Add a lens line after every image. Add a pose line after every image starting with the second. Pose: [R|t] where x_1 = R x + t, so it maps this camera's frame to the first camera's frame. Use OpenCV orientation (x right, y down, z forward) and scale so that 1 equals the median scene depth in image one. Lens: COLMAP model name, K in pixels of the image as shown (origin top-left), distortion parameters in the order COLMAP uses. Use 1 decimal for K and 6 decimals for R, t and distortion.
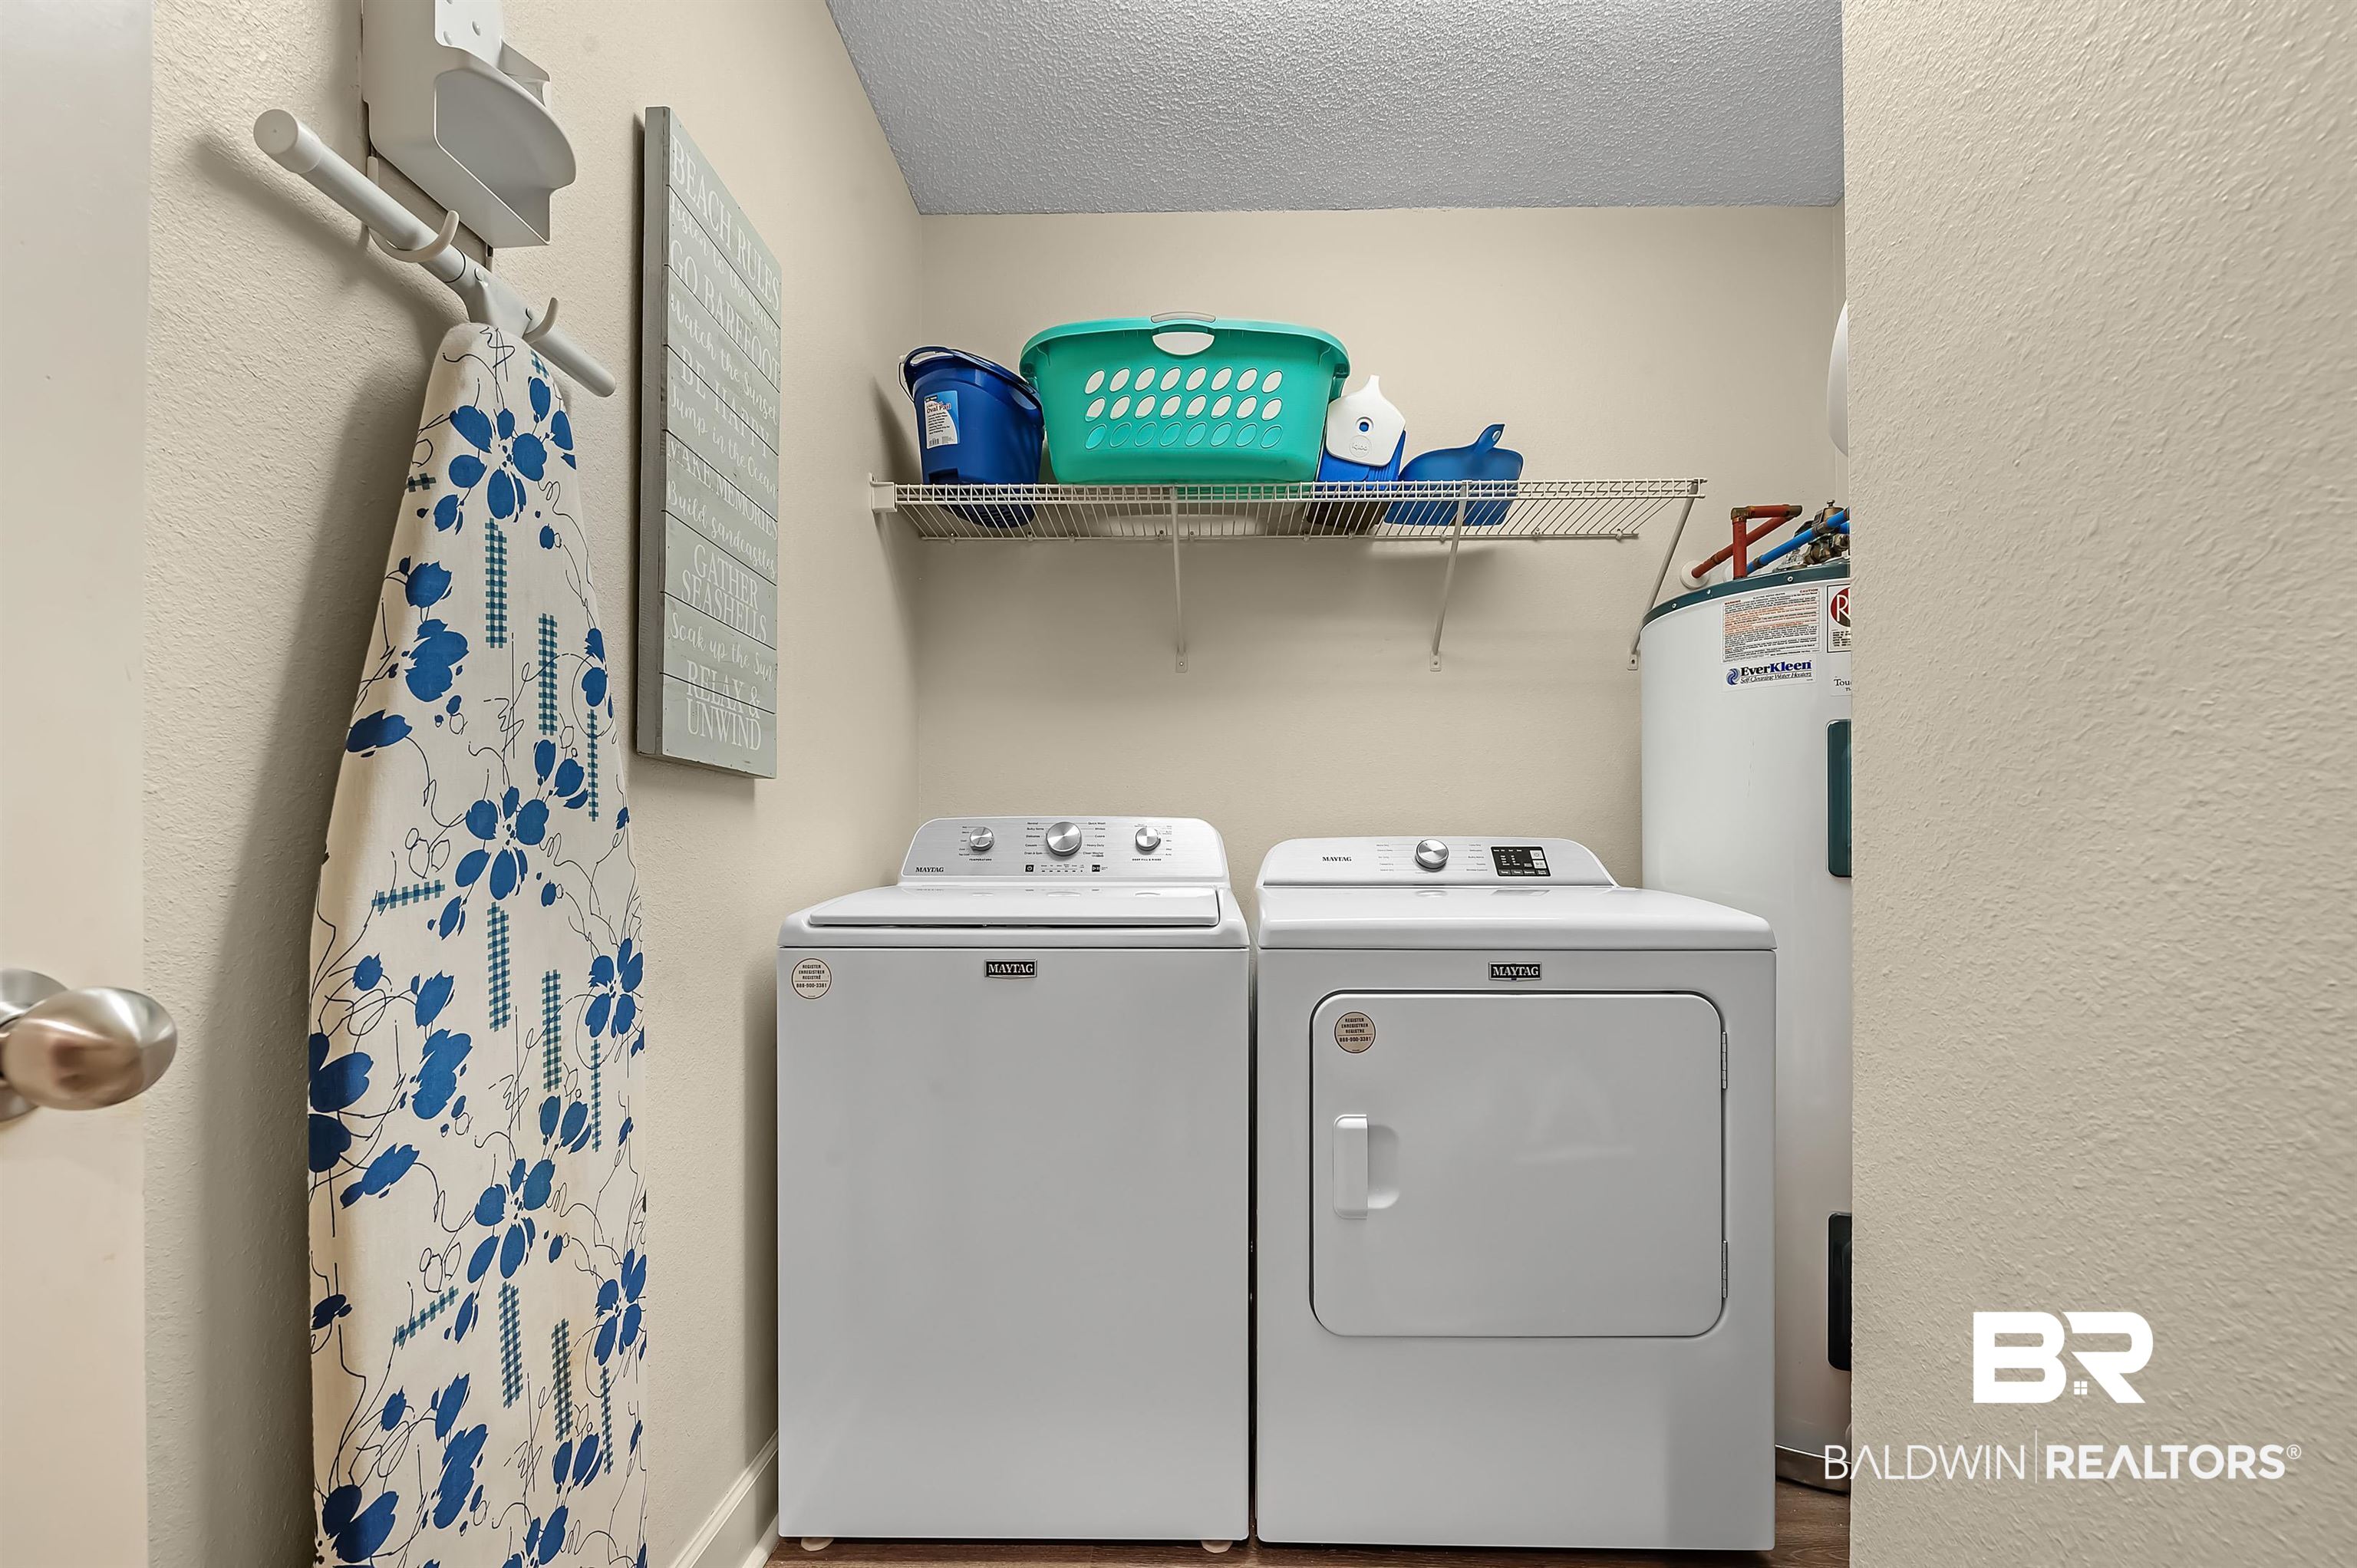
lens RADIAL K [[940.7, 0, 1191.8], [0, 940.7, 856.2], [0, 0, 1]] dist [-0.008132, -0.000832]
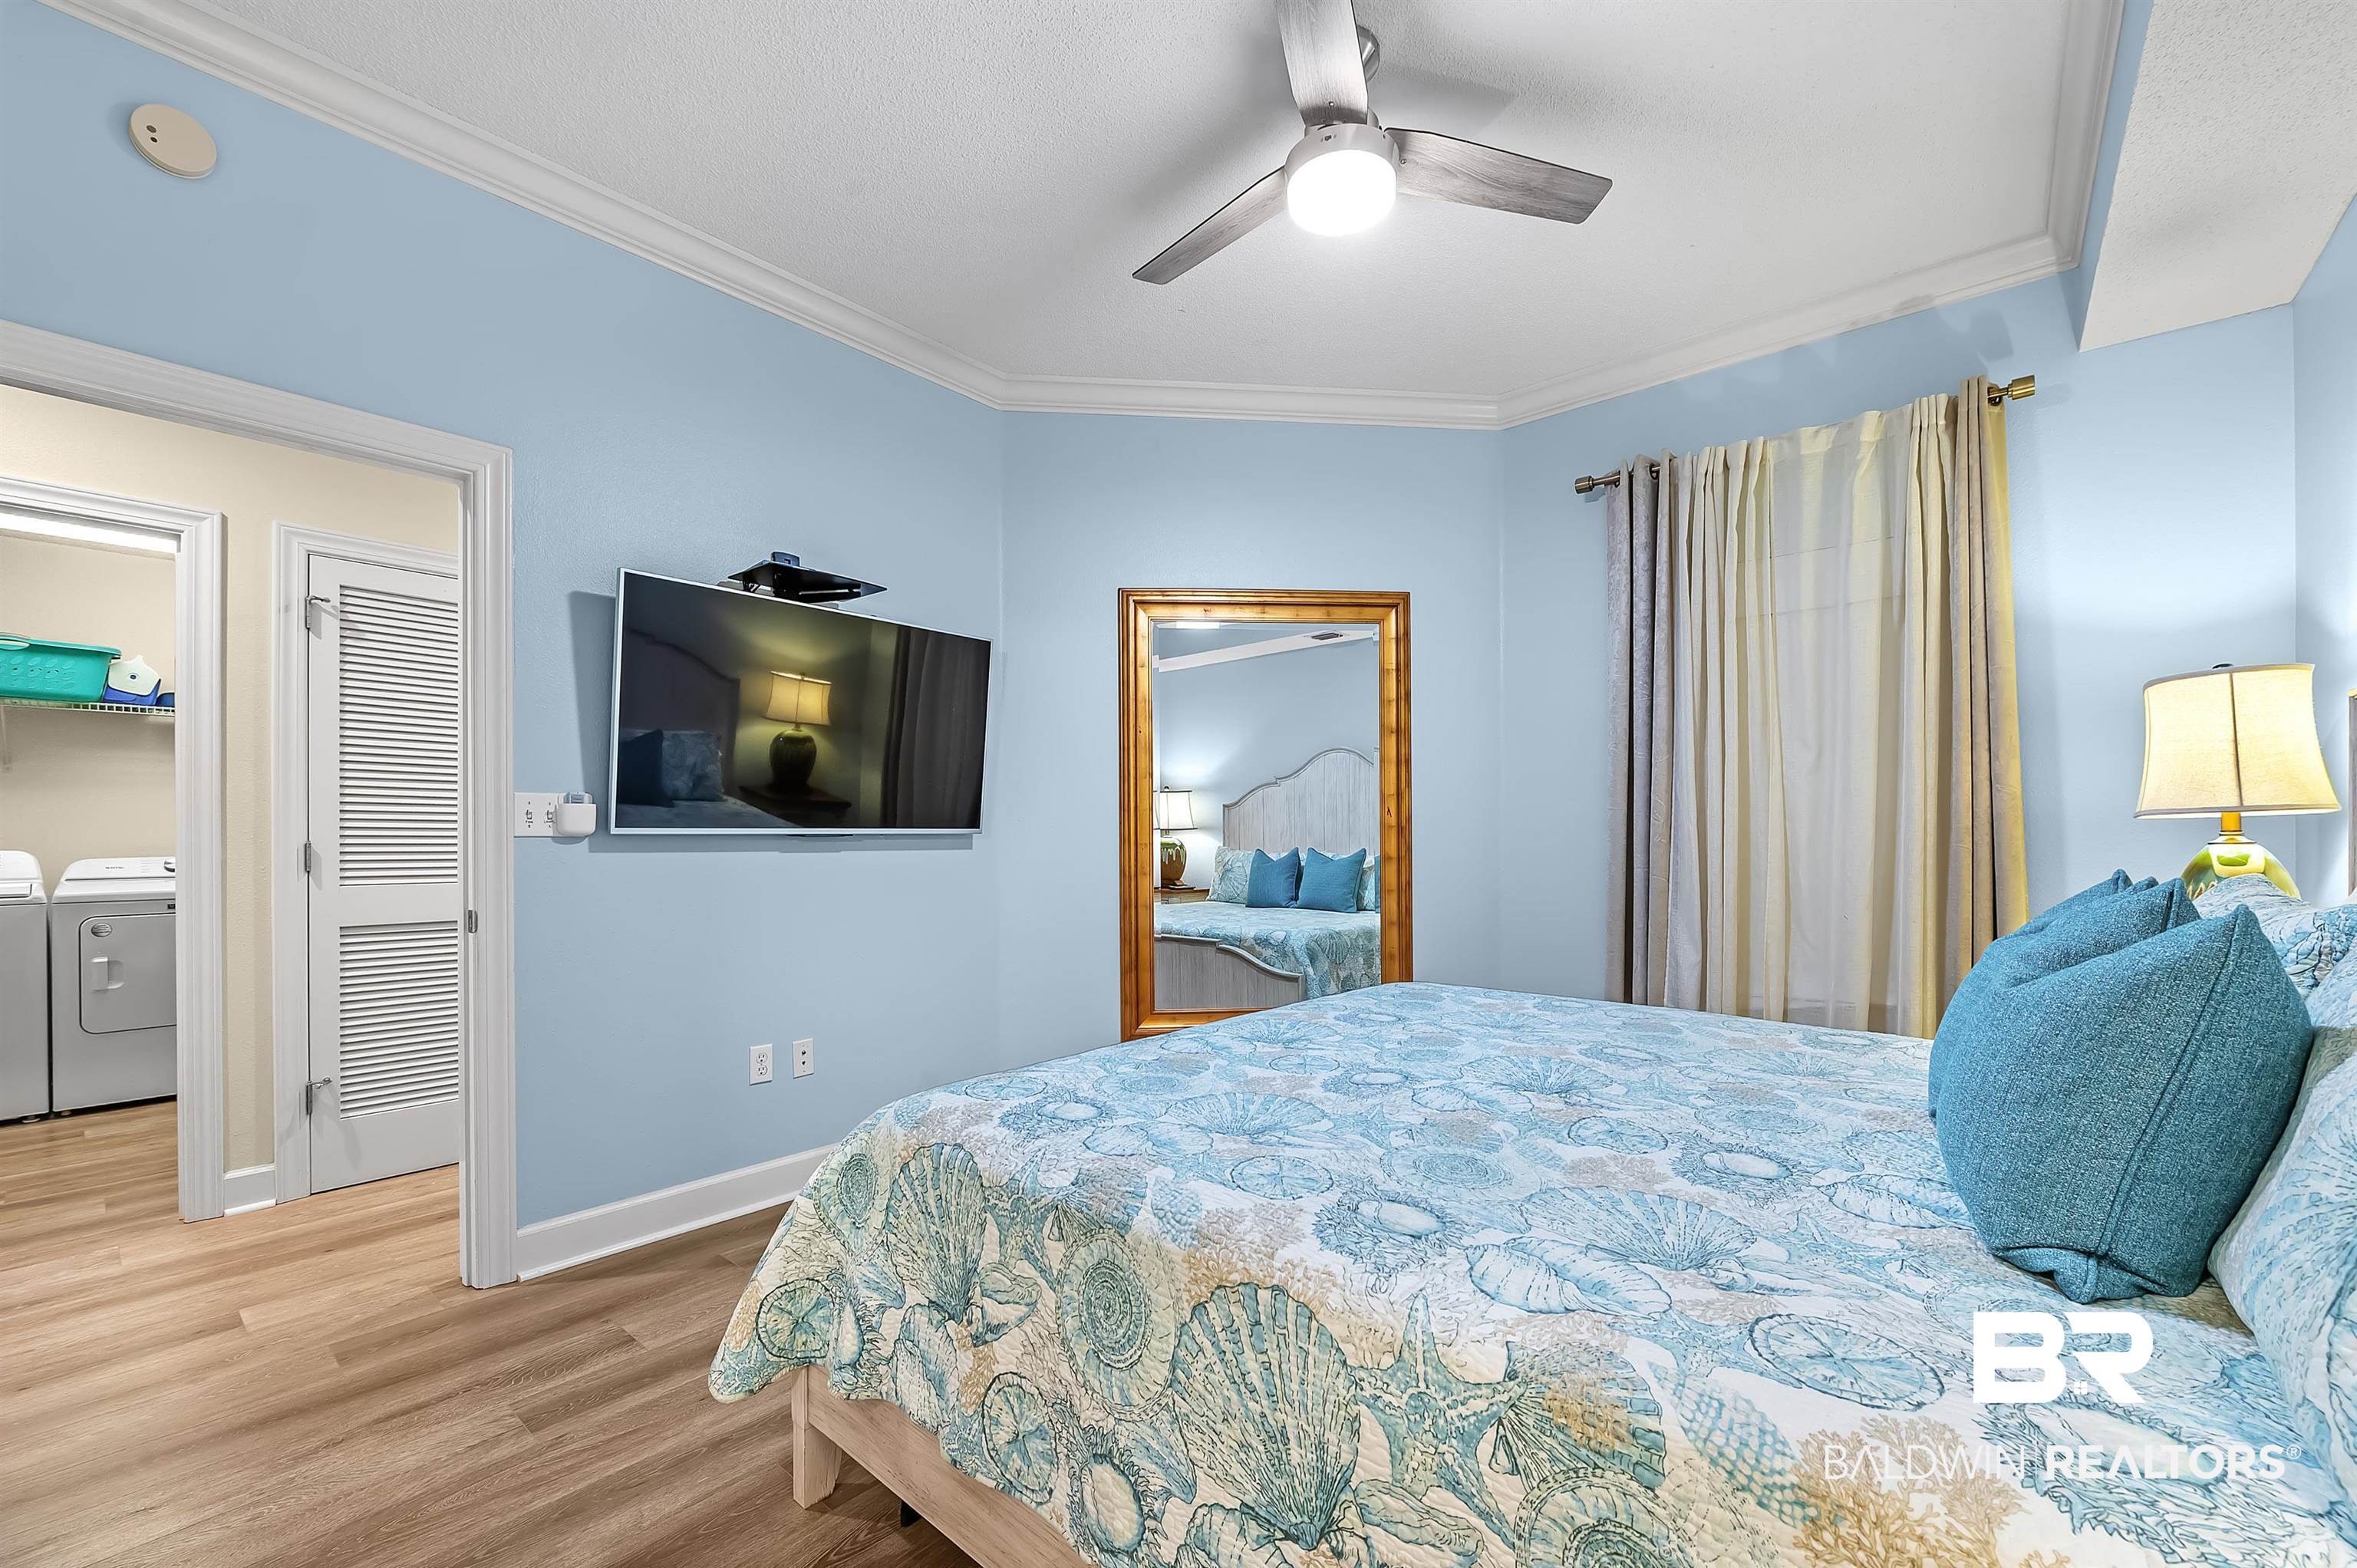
lens RADIAL K [[940.7, 0, 1201.1], [0, 940.7, 839.4], [0, 0, 1]] dist [-0.008132, -0.000832]
pose [[0.623191, -0.006287, 0.782044, 0.035168], [0.000863, 0.999973, 0.007352, -0.082912], [-0.782069, -0.003906, 0.623180, -2.566325]]
